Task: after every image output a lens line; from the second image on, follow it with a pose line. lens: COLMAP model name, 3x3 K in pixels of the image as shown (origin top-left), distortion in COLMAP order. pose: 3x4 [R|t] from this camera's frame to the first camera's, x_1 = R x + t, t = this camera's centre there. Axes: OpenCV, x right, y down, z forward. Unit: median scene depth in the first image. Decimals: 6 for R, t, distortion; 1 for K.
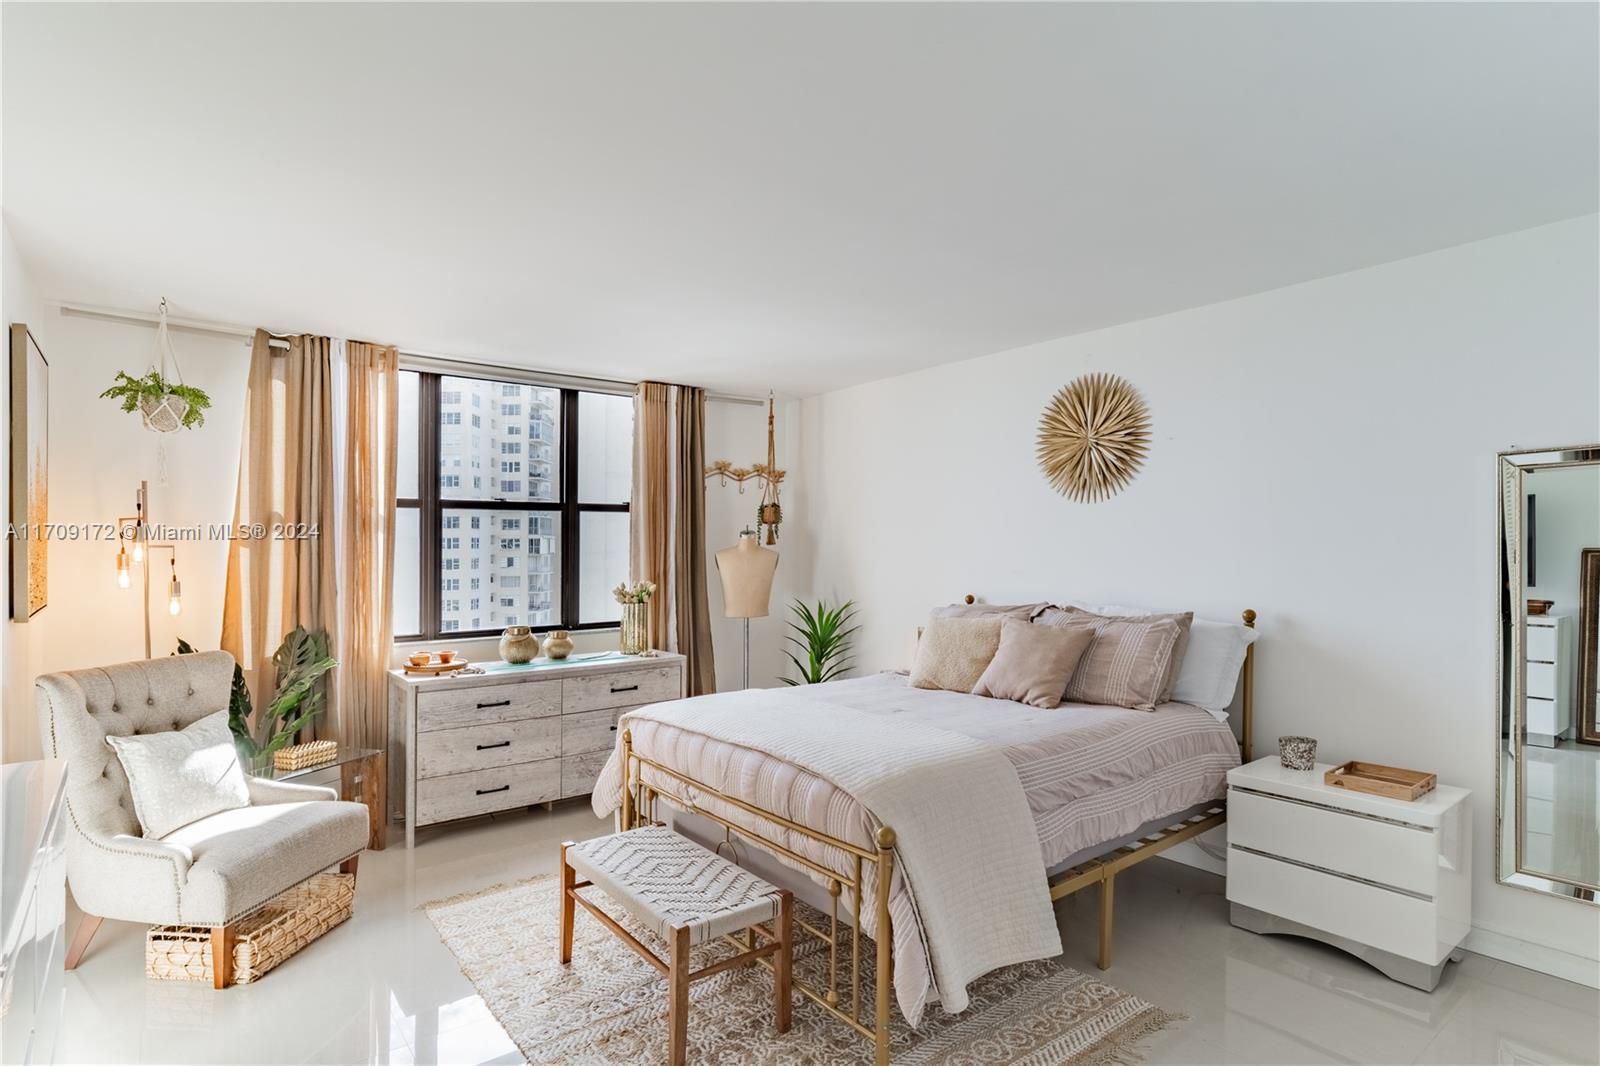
lens RADIAL K [[811.0, 0, 801.8], [0, 811.0, 530.5], [0, 0, 1]] dist [-0.001210, 0.000220]
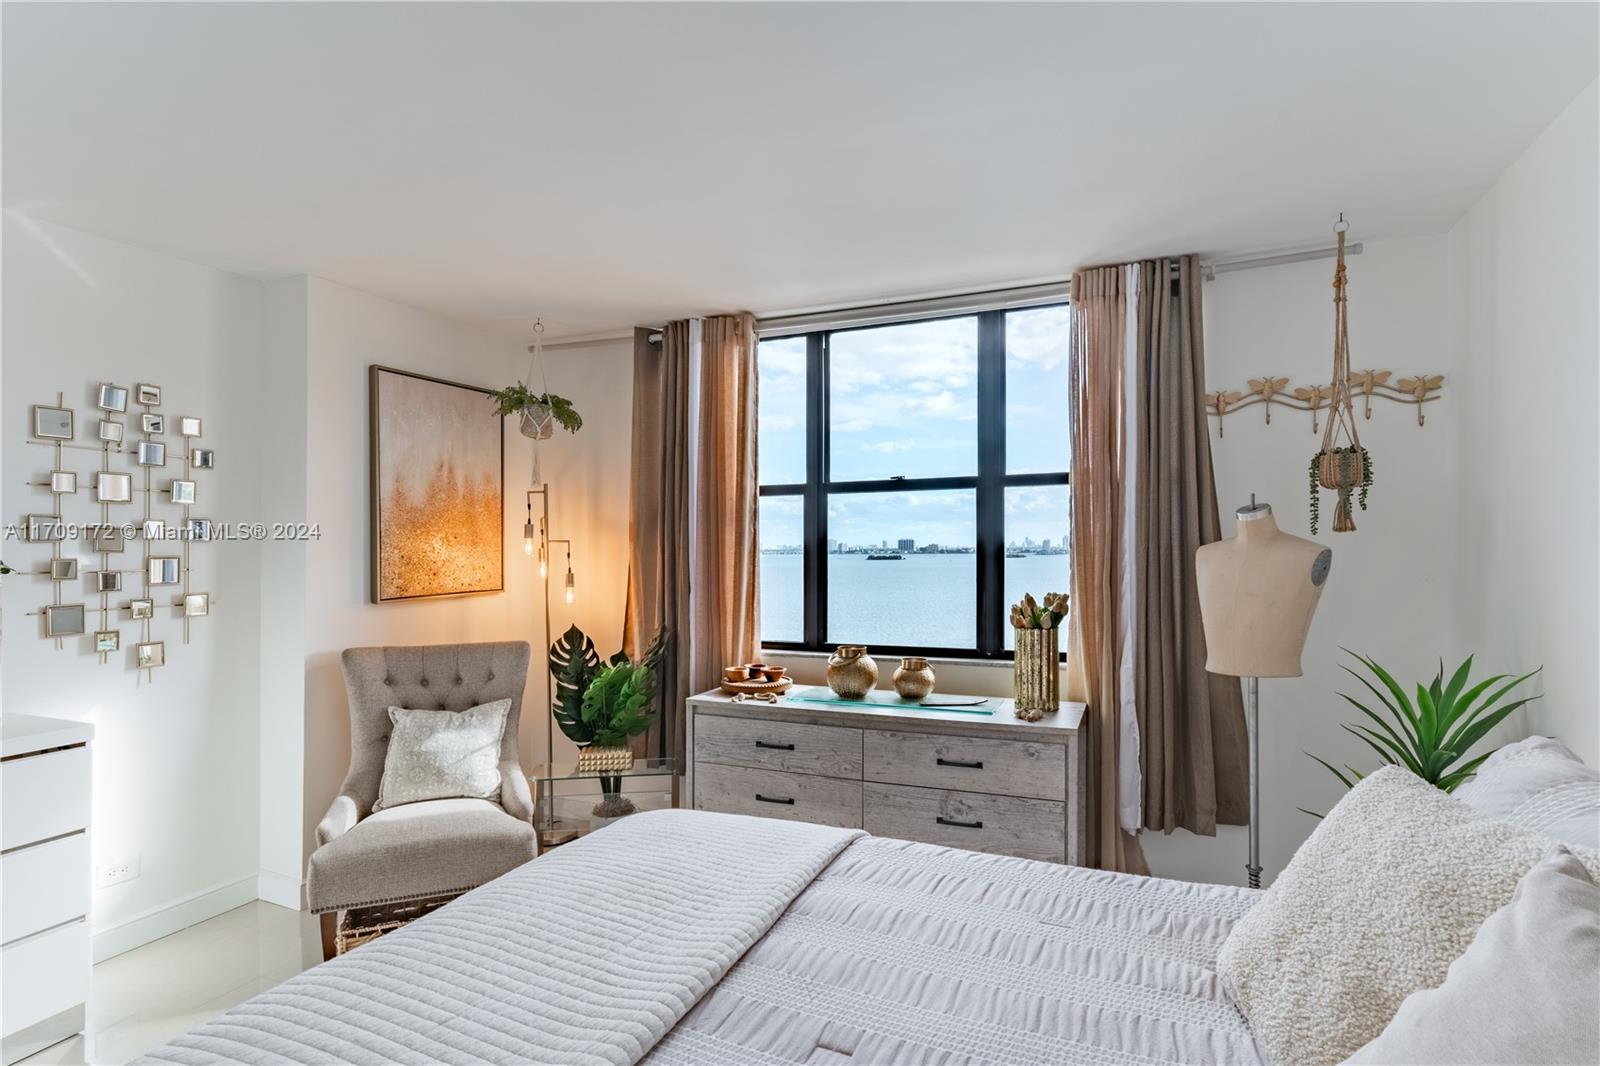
lens RADIAL K [[818.6, 0, 801.2], [0, 818.6, 530.3], [0, 0, 1]] dist [-0.001393, 0.000564]
pose [[0.489725, -0.015297, -0.871743, 0.278596], [0.024286, 0.999697, -0.003899, 0.013517], [0.871539, -0.019262, 0.489948, 0.584114]]
